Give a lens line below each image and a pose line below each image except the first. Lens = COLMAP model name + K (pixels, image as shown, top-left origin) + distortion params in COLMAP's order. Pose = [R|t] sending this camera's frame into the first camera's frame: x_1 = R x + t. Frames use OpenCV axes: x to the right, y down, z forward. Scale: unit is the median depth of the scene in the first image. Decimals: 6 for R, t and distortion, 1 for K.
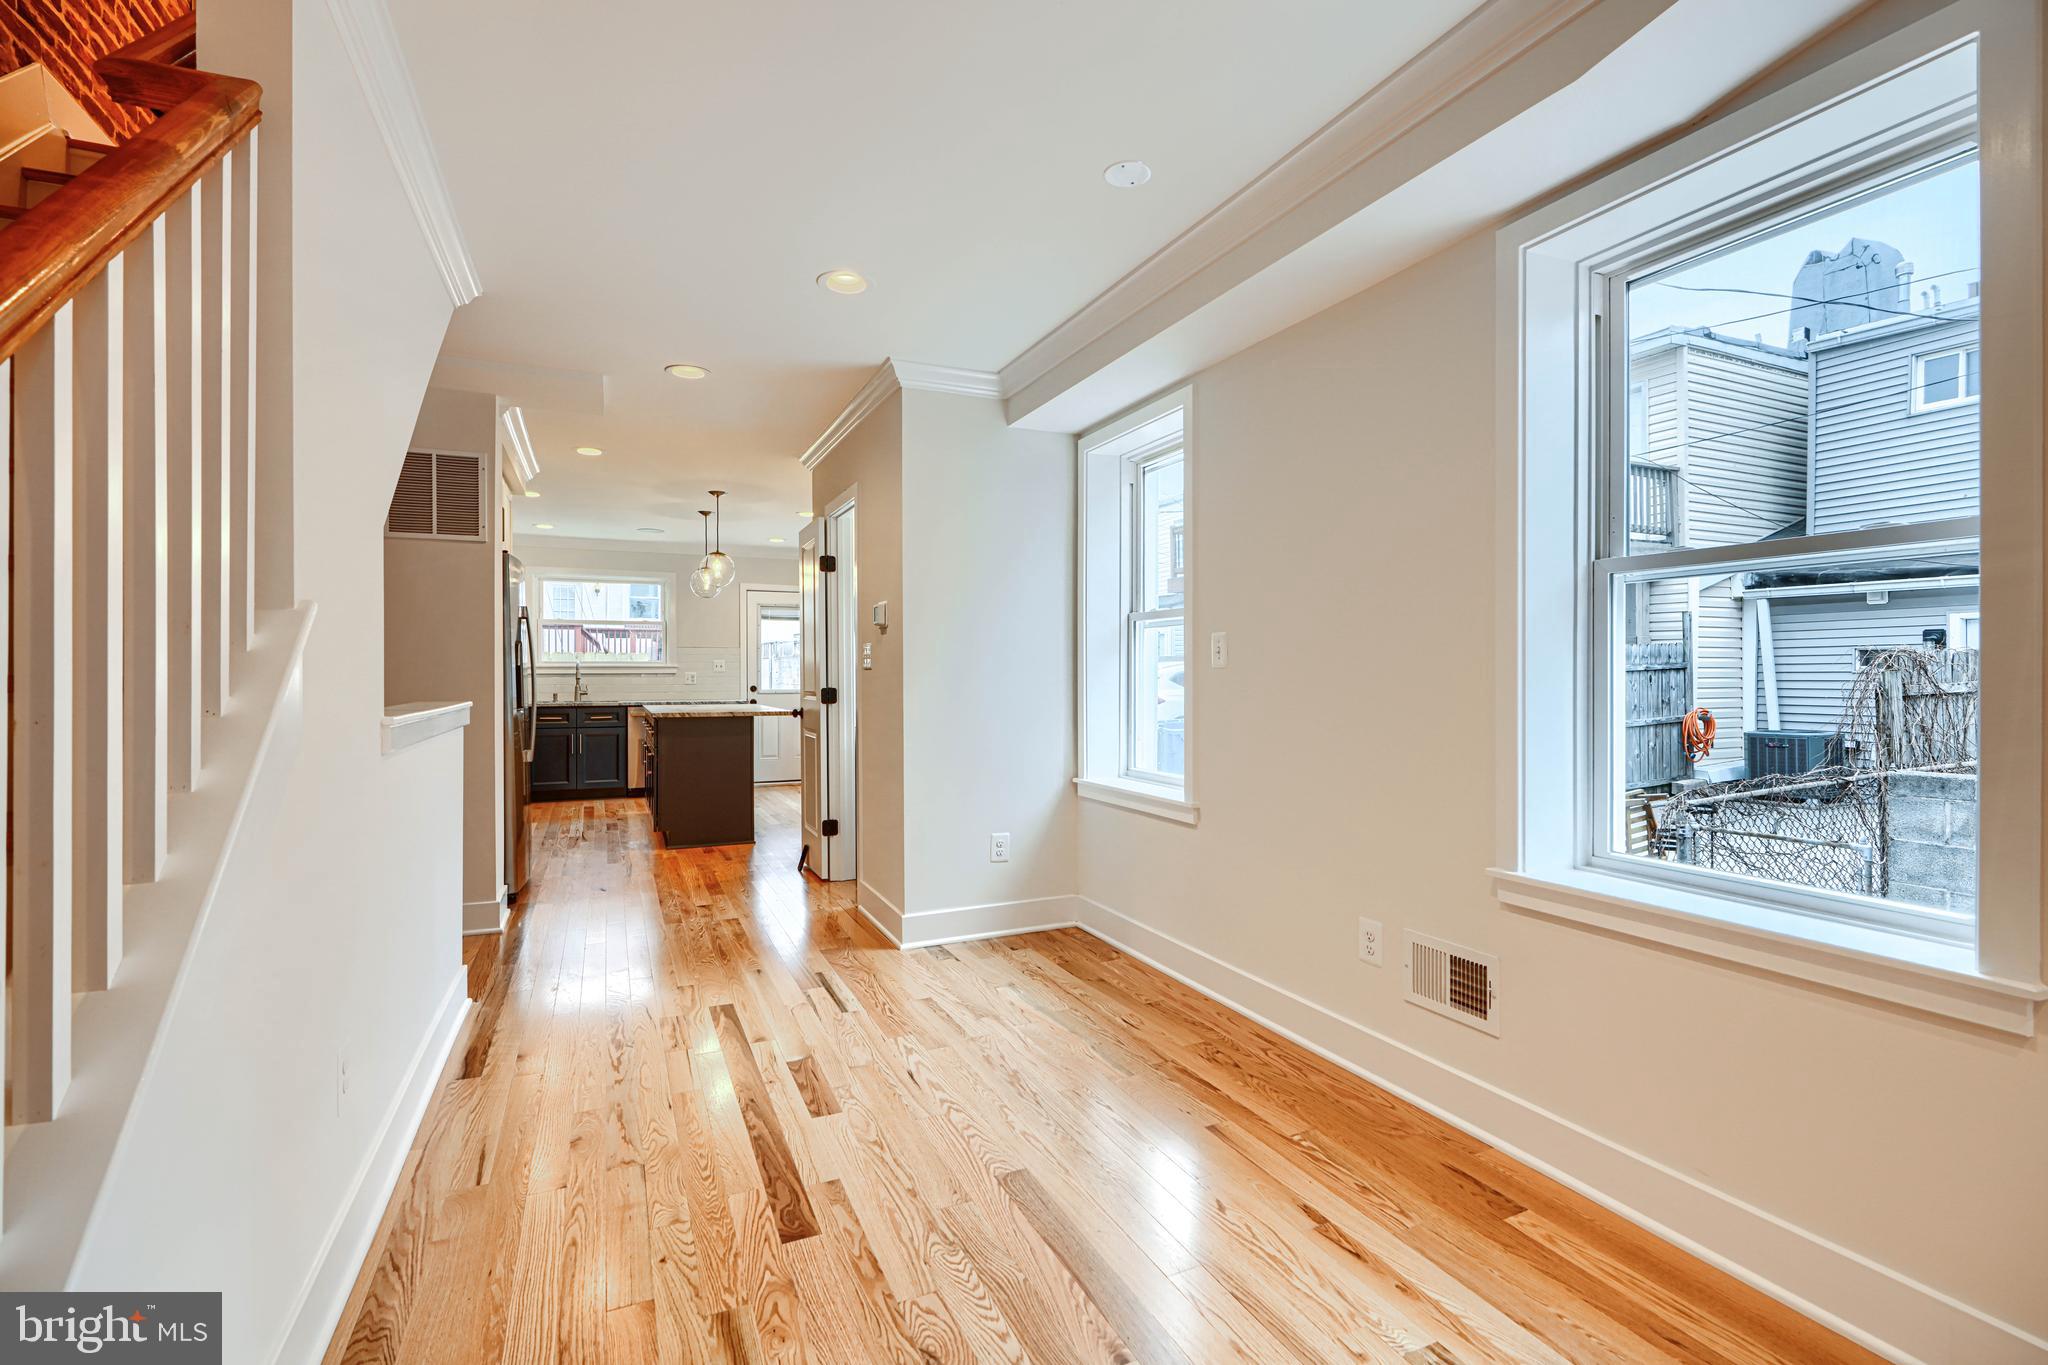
lens RADIAL K [[926.4, 0, 1014.4], [0, 926.4, 677.5], [0, 0, 1]] dist [0.001342, 0.000414]
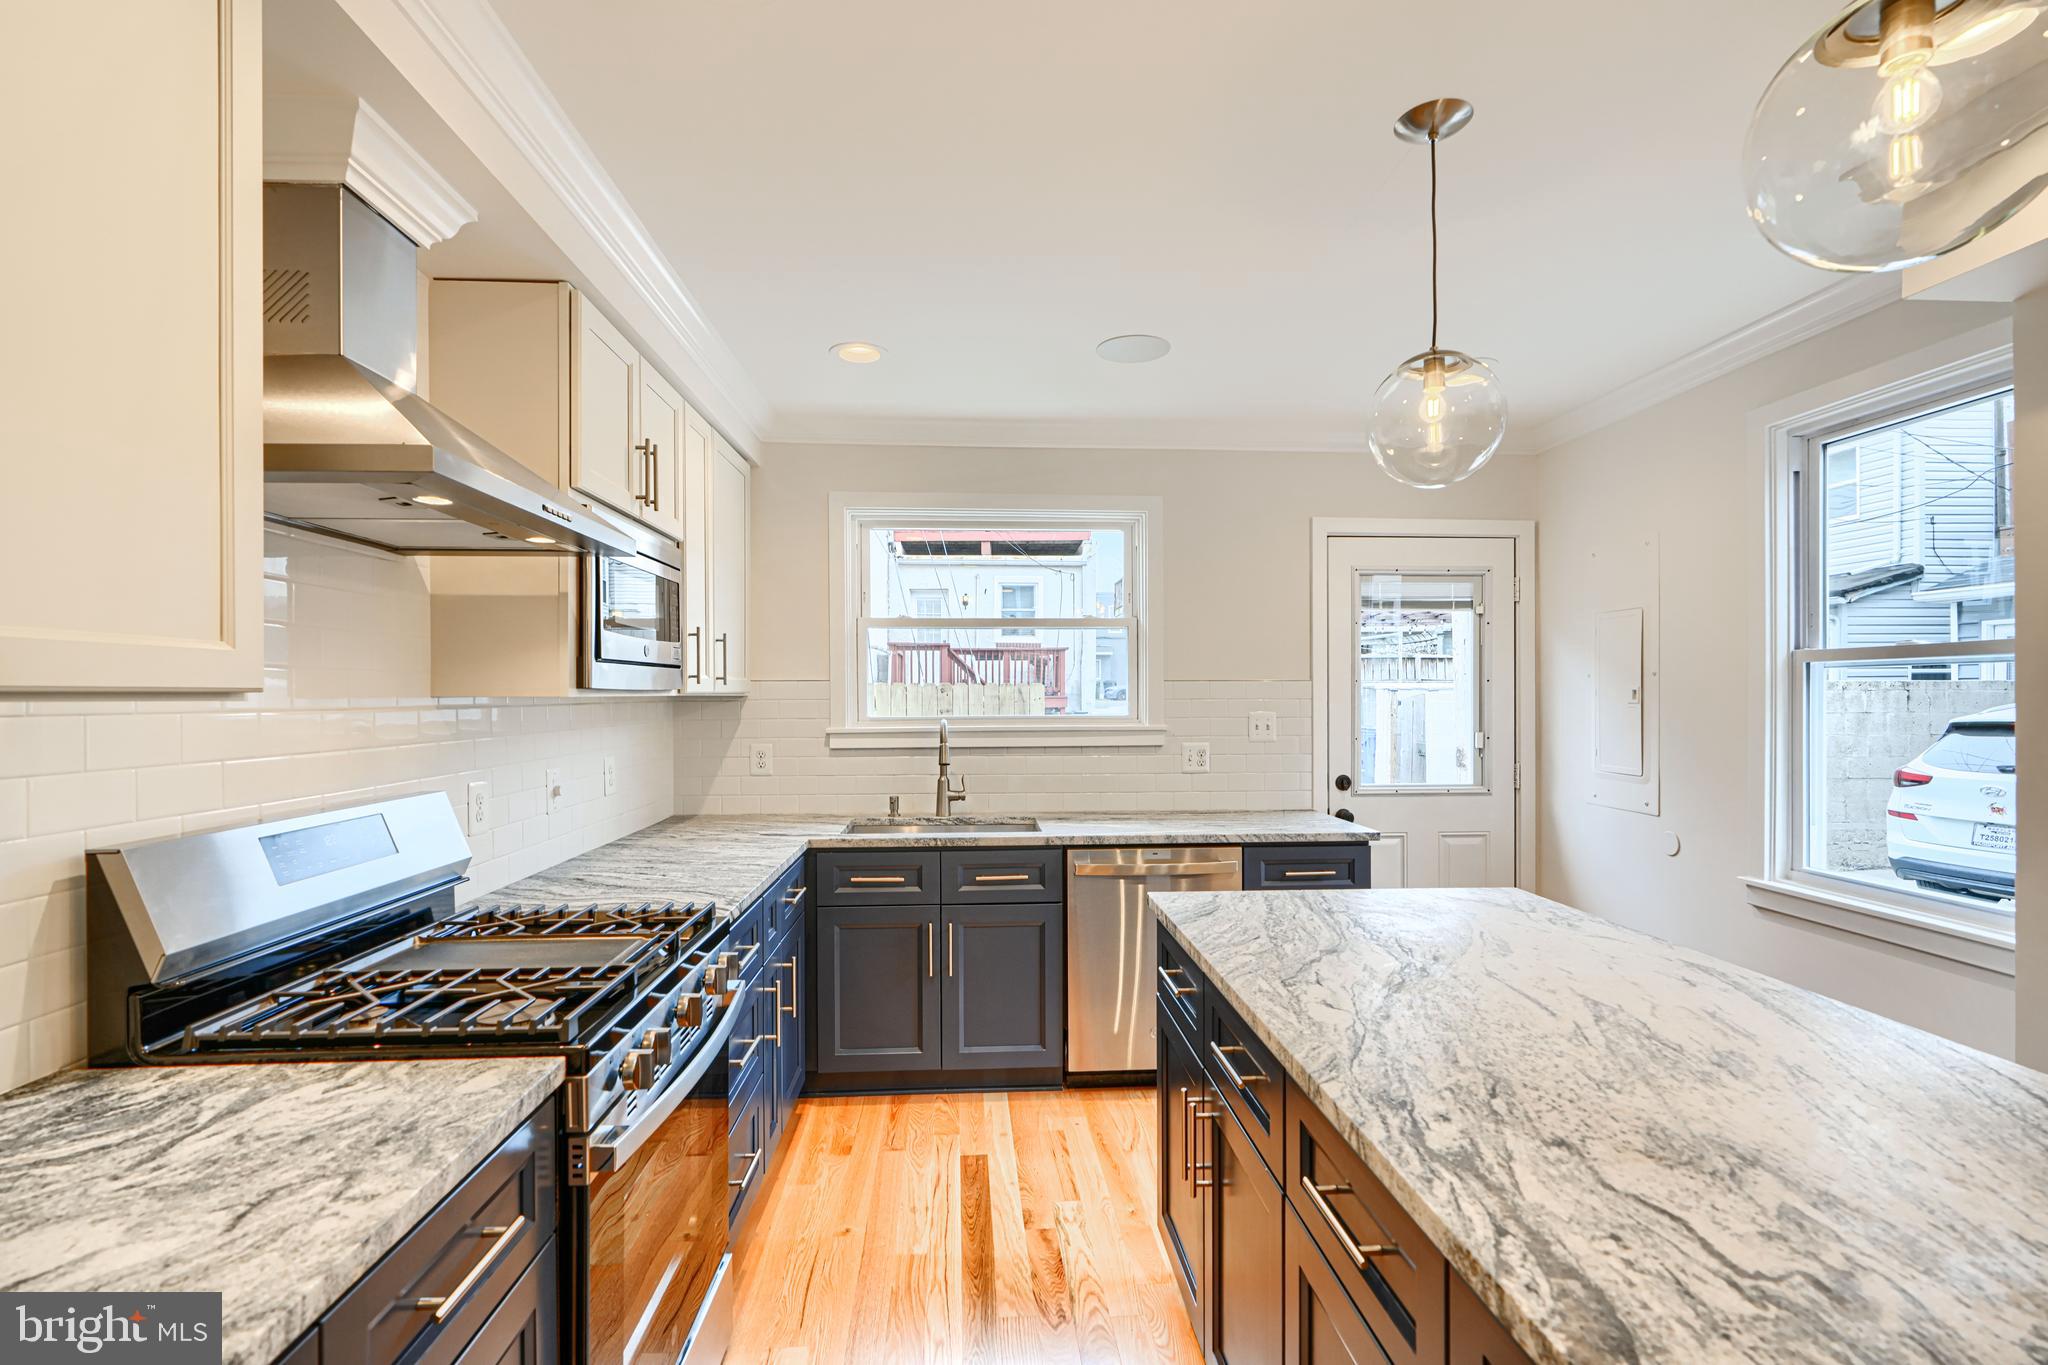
lens RADIAL K [[939.3, 0, 1026.6], [0, 939.3, 697.0], [0, 0, 1]] dist [0.001533, 0.000617]
pose [[0.938450, -0.002305, -0.345407, -0.461714], [0.002383, 0.999997, -0.000201, -0.042436], [0.345406, -0.000635, 0.938453, 0.981025]]
